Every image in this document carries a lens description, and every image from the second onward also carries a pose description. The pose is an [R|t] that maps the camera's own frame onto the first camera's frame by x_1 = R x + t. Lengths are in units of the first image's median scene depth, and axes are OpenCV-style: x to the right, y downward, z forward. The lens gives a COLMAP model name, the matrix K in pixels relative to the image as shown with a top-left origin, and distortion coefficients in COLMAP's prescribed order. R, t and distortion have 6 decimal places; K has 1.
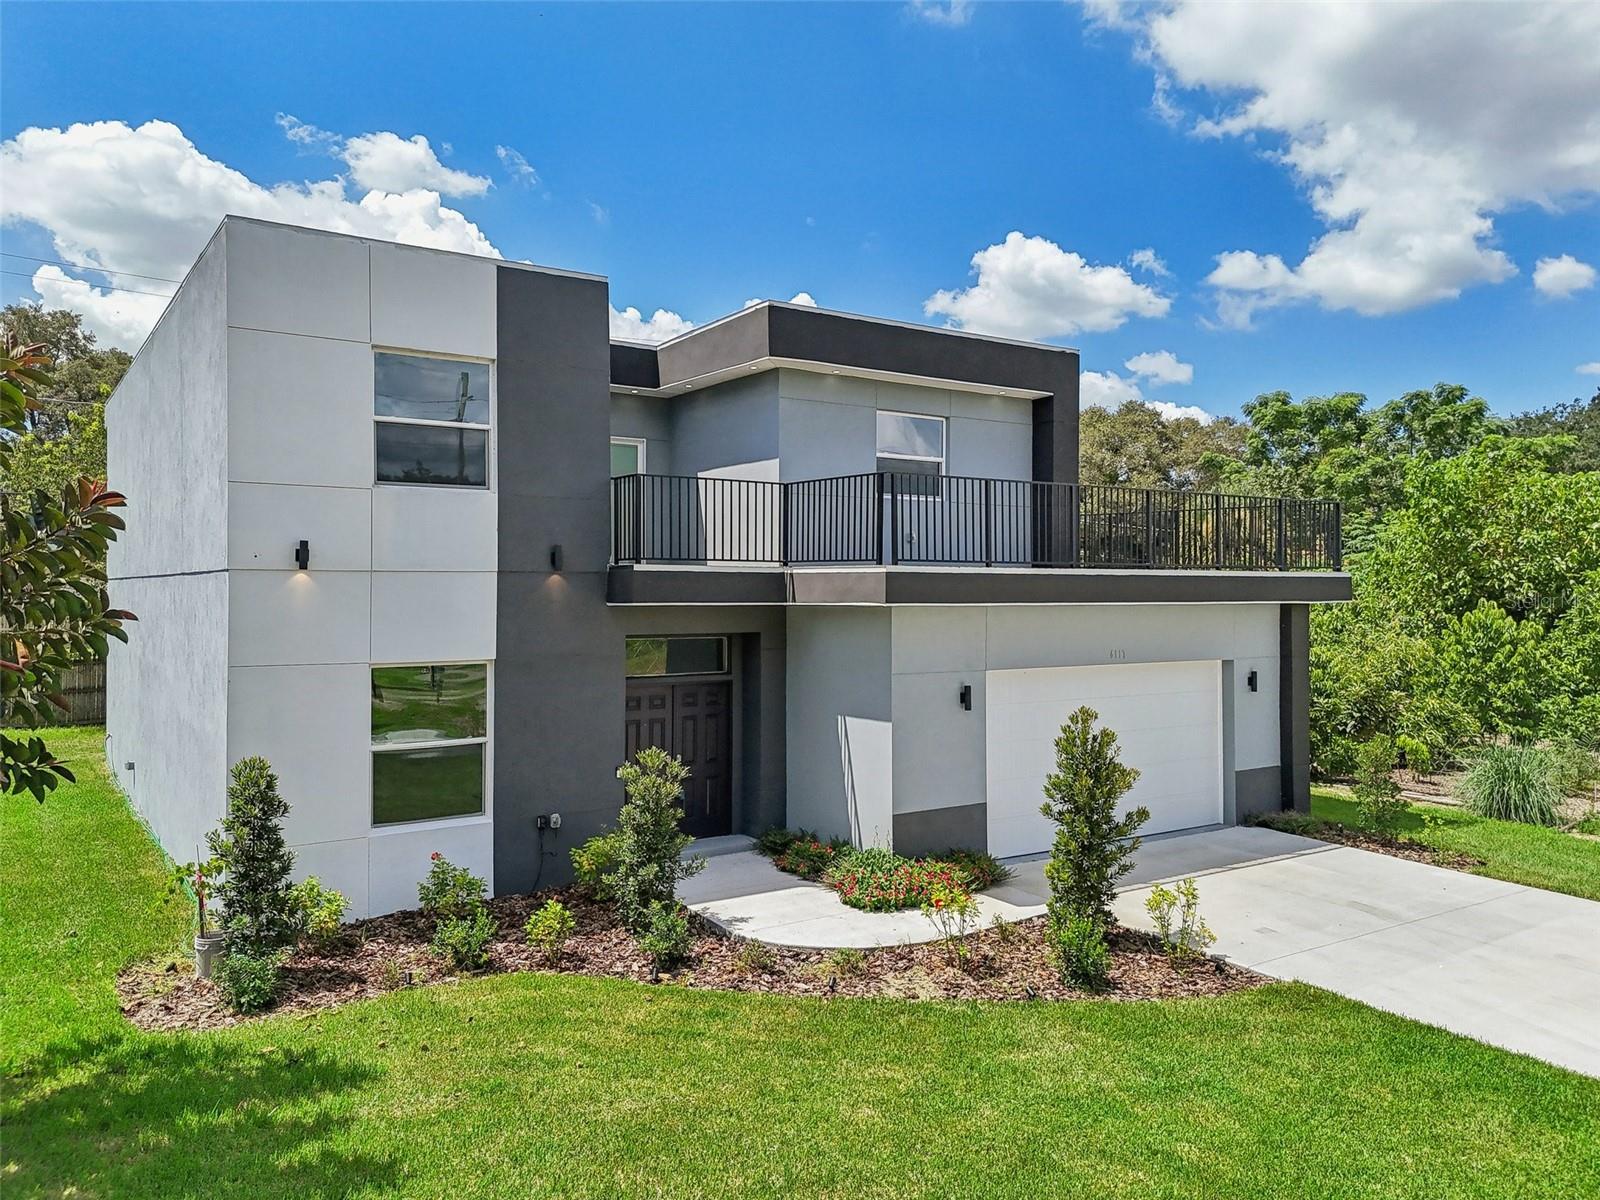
lens RADIAL K [[1217.2, 0, 800.0], [0, 1217.2, 600.0], [0, 0, 1]] dist [0.002871, 0.003700]
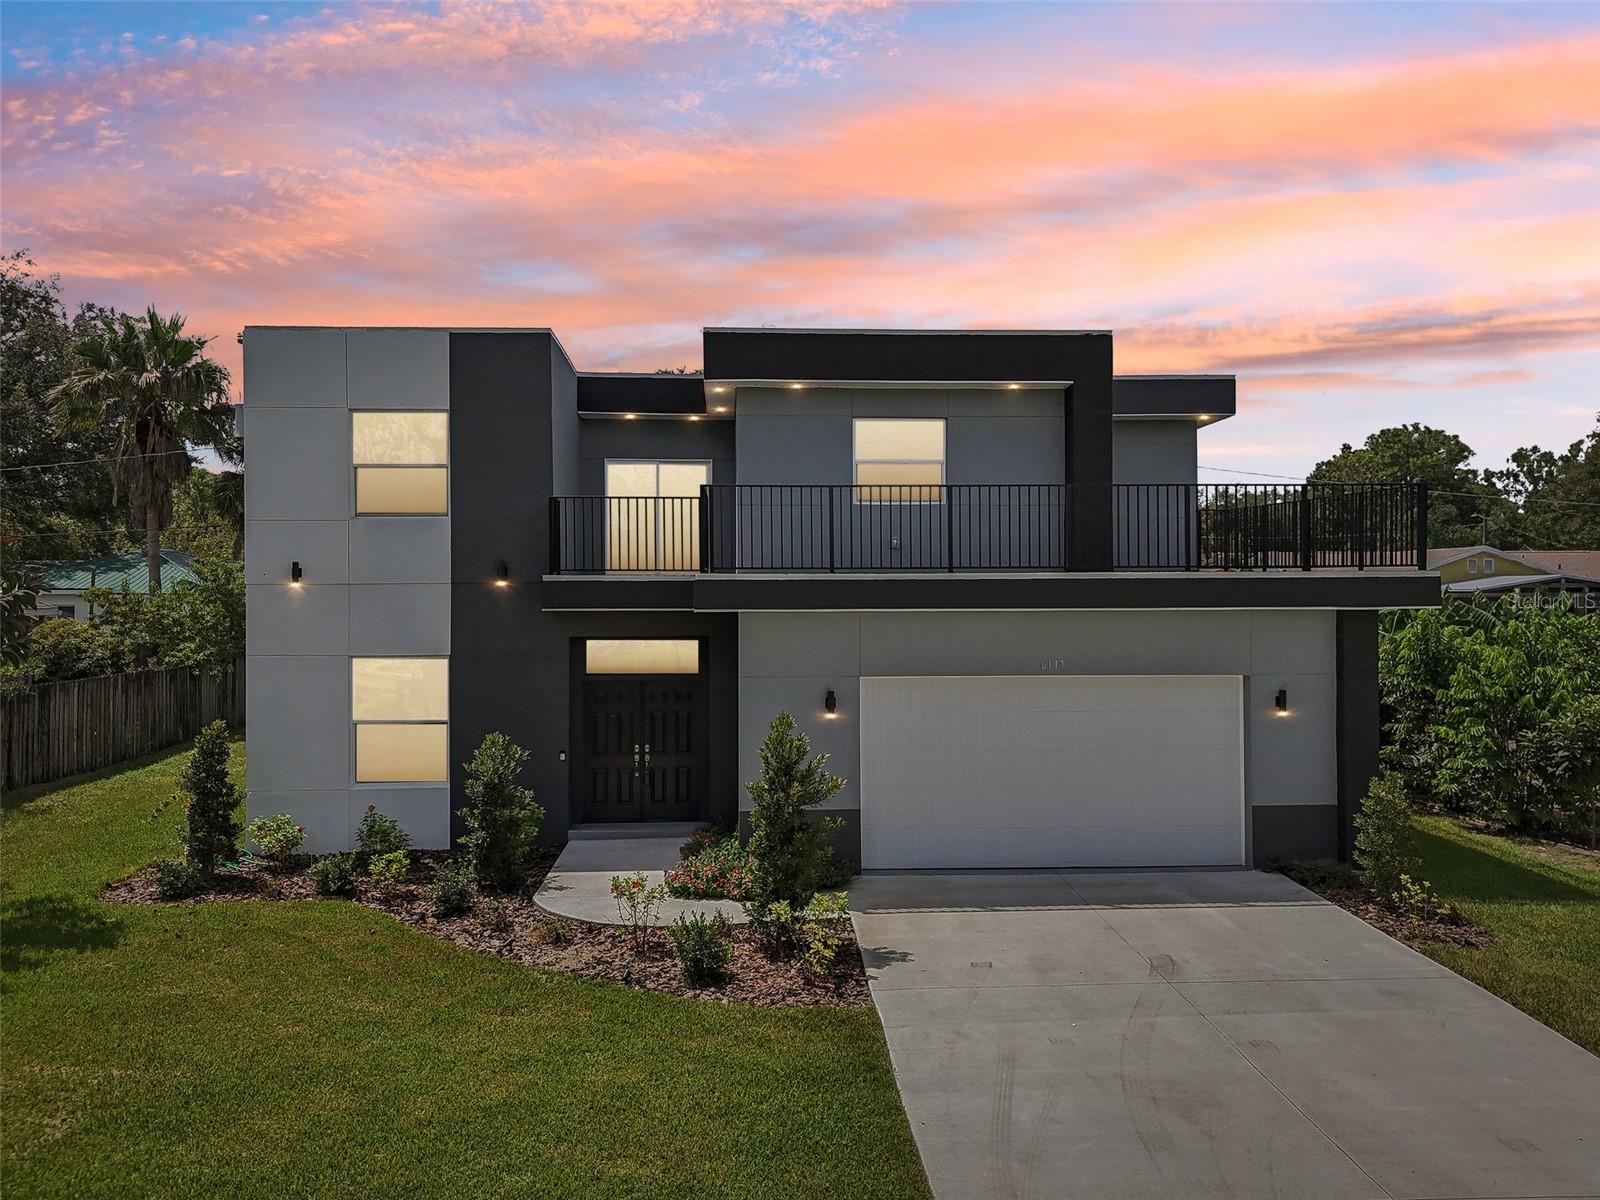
lens RADIAL K [[1217.2, 0, 800.0], [0, 1217.2, 600.0], [0, 0, 1]] dist [0.002871, 0.003700]
pose [[0.862997, -0.004904, -0.505185, 0.628373], [0.000172, 0.999956, -0.009412, 0.004817], [0.505209, 0.008035, 0.862960, 0.118616]]
